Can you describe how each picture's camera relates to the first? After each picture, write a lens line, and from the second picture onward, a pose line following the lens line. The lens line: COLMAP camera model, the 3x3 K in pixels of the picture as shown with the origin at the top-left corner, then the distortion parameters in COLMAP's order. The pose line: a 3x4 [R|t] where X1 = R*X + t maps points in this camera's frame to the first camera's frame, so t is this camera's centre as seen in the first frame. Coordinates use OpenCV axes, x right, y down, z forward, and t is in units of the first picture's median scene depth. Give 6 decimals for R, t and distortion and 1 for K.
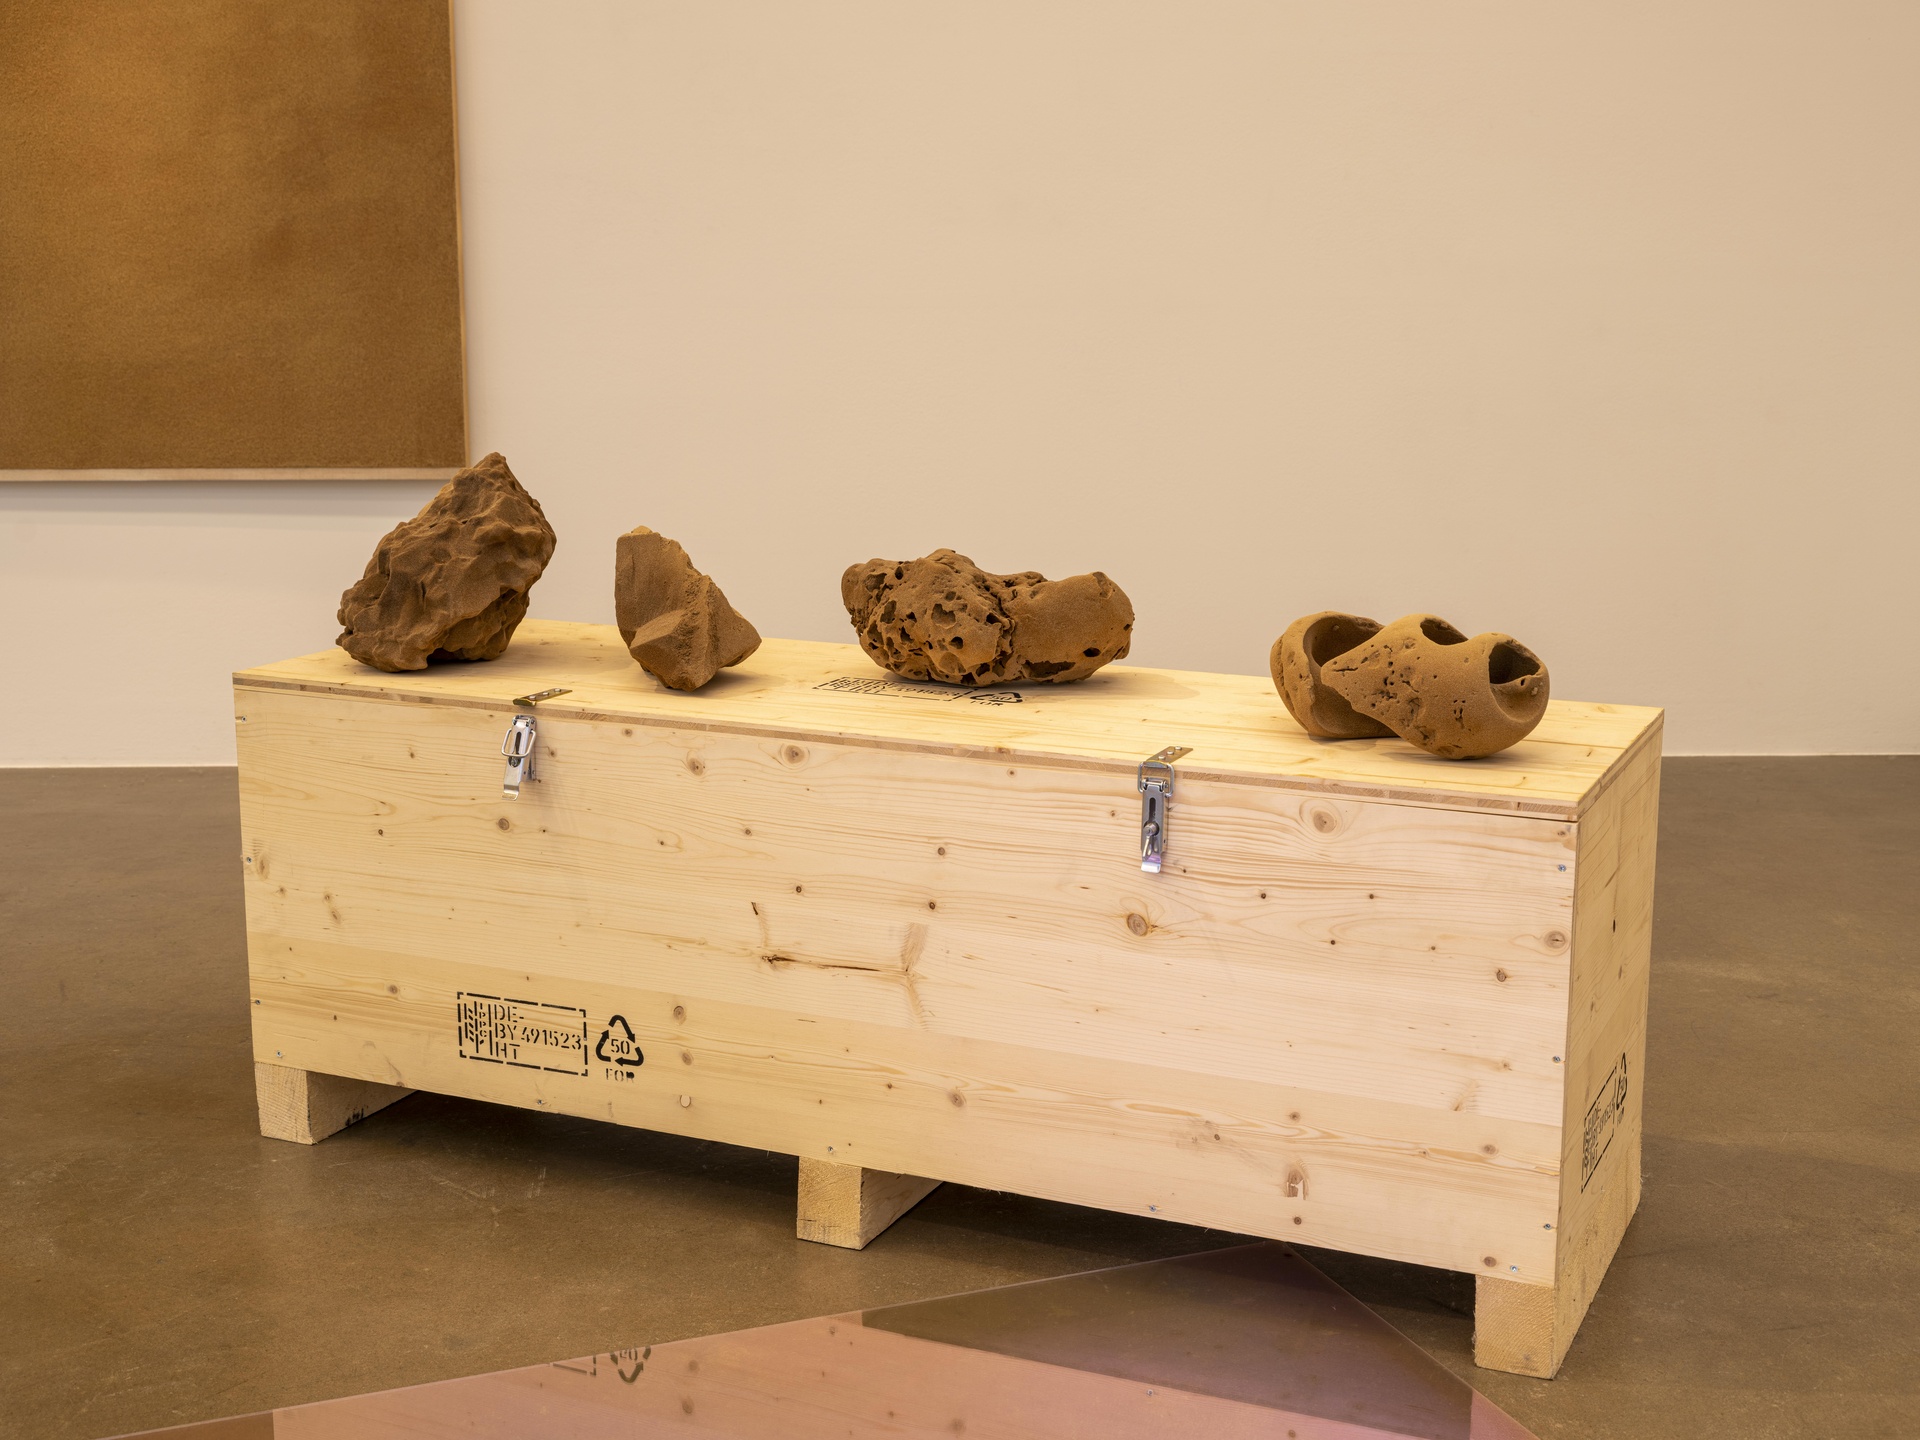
lens RADIAL K [[2730.8, 0, 960.0], [0, 2730.8, 720.0], [0, 0, 1]] dist [0.010474, 0.034207]
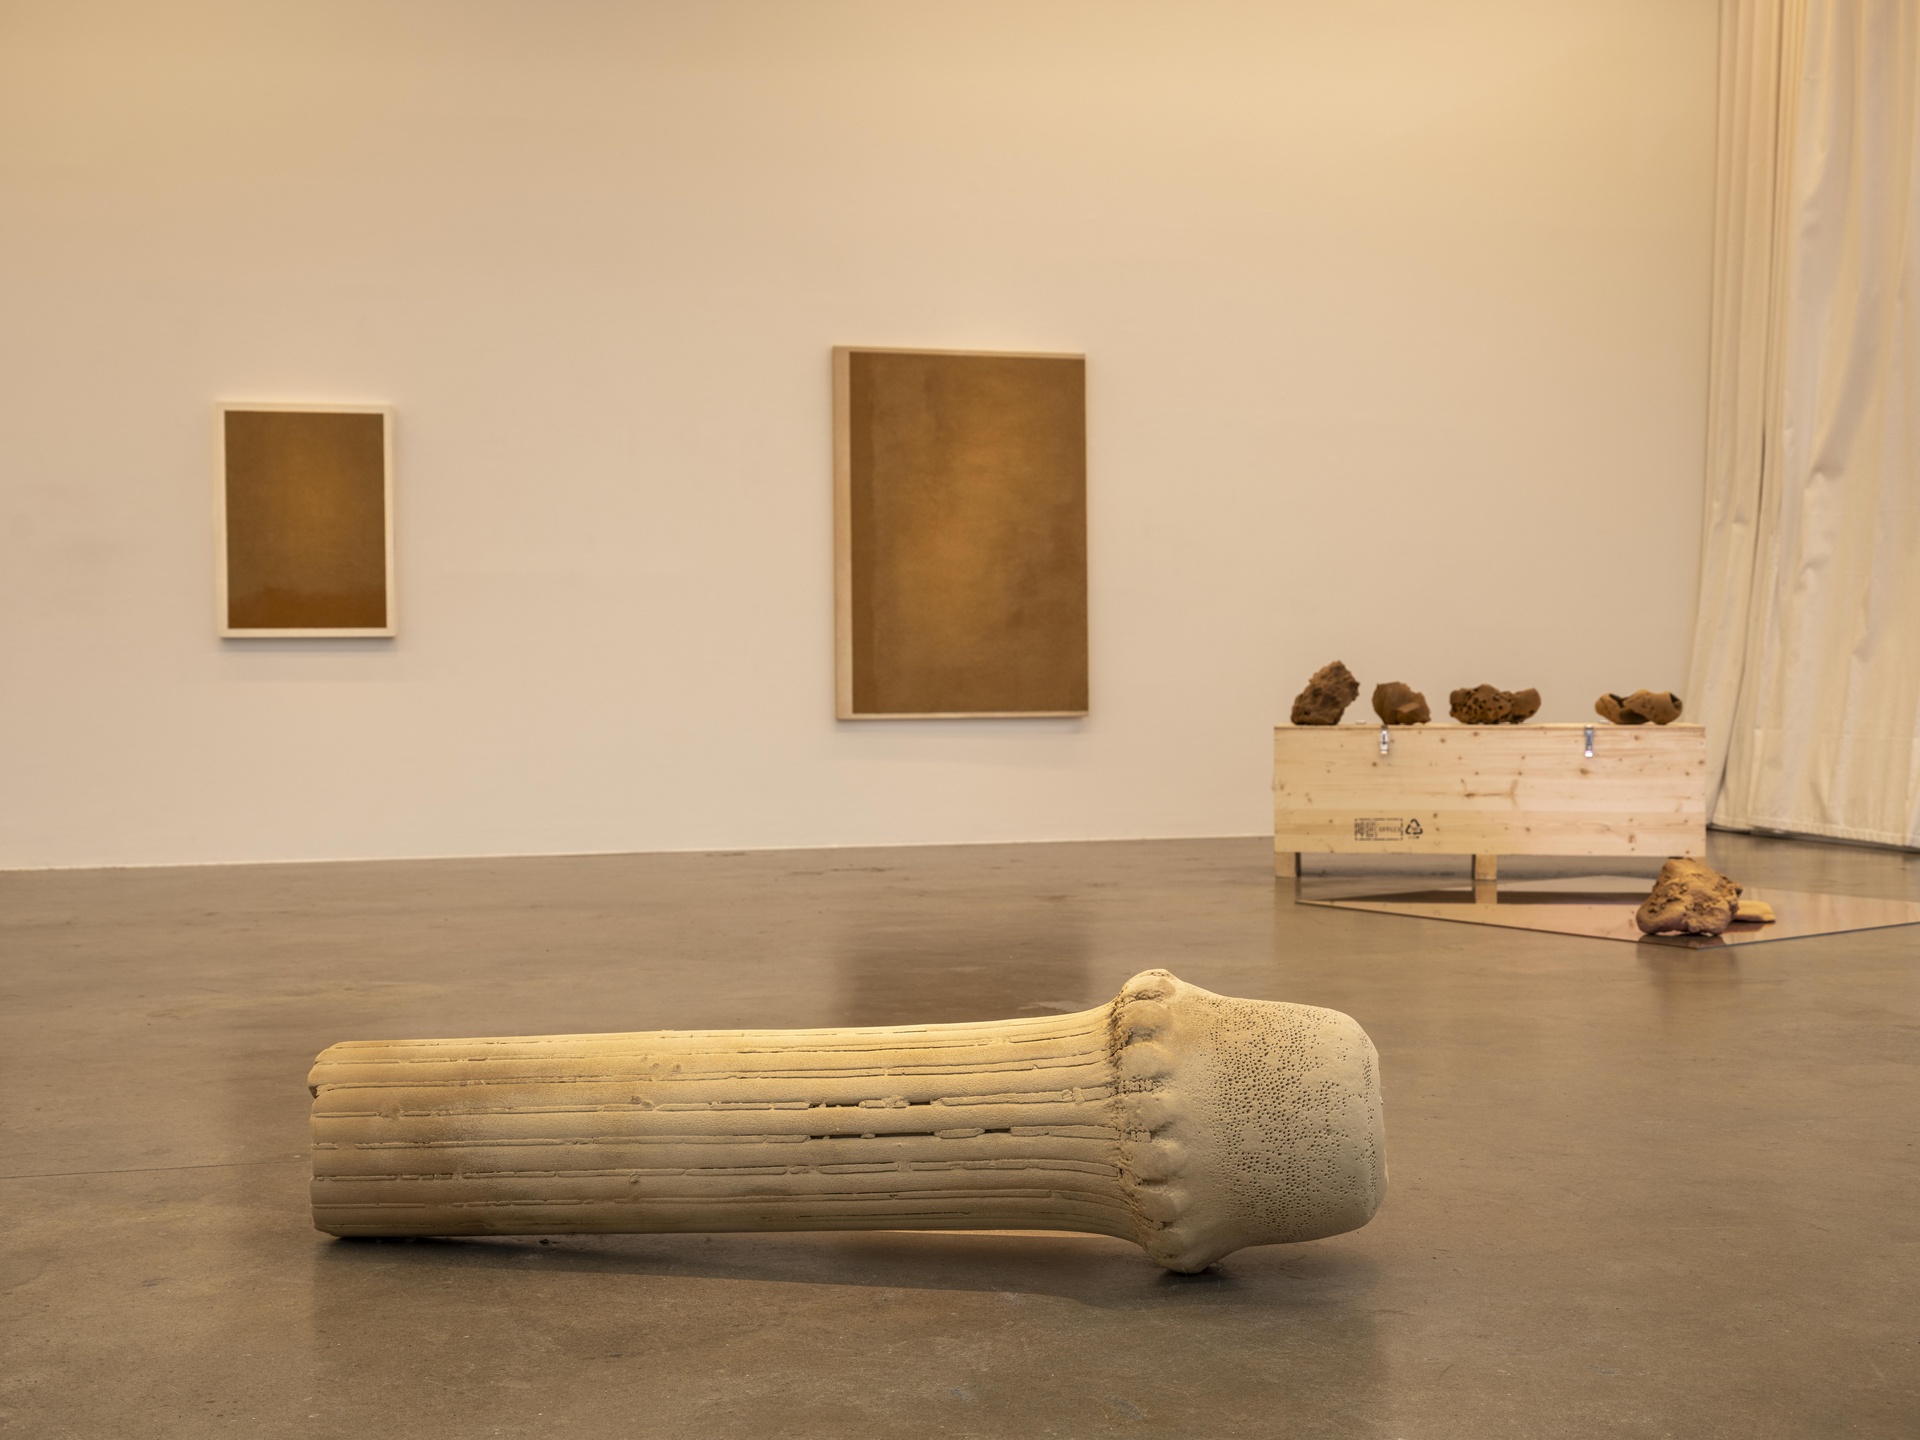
lens RADIAL K [[2730.8, 0, 960.0], [0, 2730.8, 720.0], [0, 0, 1]] dist [0.010474, 0.034207]
pose [[0.962093, -0.007882, 0.272608, -1.576500], [0.056435, 0.983701, -0.170727, 0.530187], [-0.266819, 0.179640, 0.946856, -2.052191]]
